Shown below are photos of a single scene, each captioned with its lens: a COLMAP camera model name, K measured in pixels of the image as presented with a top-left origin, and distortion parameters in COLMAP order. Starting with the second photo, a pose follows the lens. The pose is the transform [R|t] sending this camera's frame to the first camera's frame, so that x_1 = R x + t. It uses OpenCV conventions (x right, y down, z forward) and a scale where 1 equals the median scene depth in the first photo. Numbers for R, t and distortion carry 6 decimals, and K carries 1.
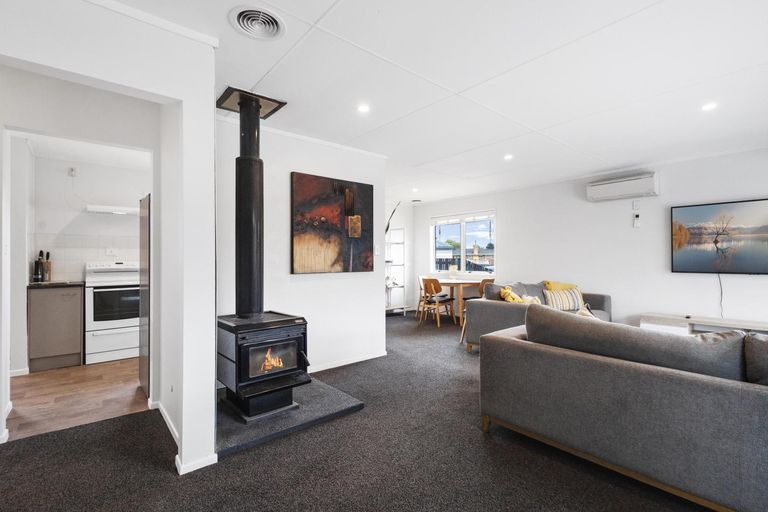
lens RADIAL K [[356.9, 0, 384.7], [0, 356.9, 258.7], [0, 0, 1]] dist [0.012294, -0.003112]
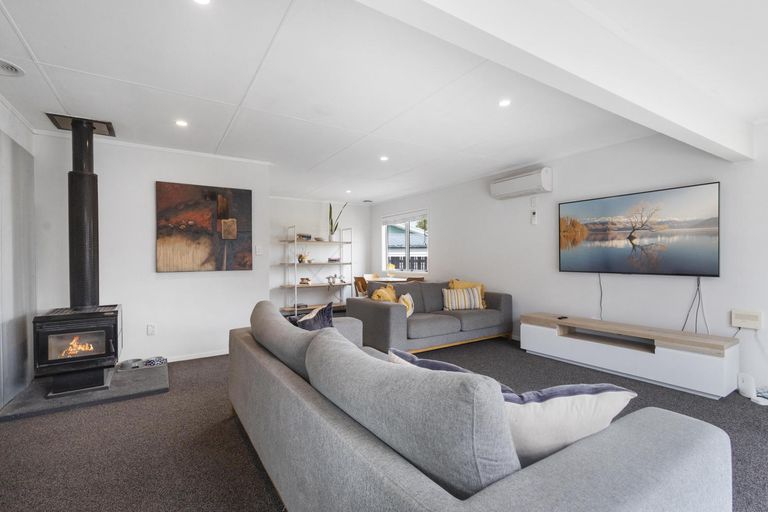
lens RADIAL K [[356.9, 0, 388.7], [0, 356.9, 257.3], [0, 0, 1]] dist [0.012294, -0.003112]
pose [[0.989228, -0.005955, -0.146264, 0.540026], [0.006068, 0.999982, 0.000322, -0.000644], [0.146259, -0.001206, 0.989246, -0.008487]]
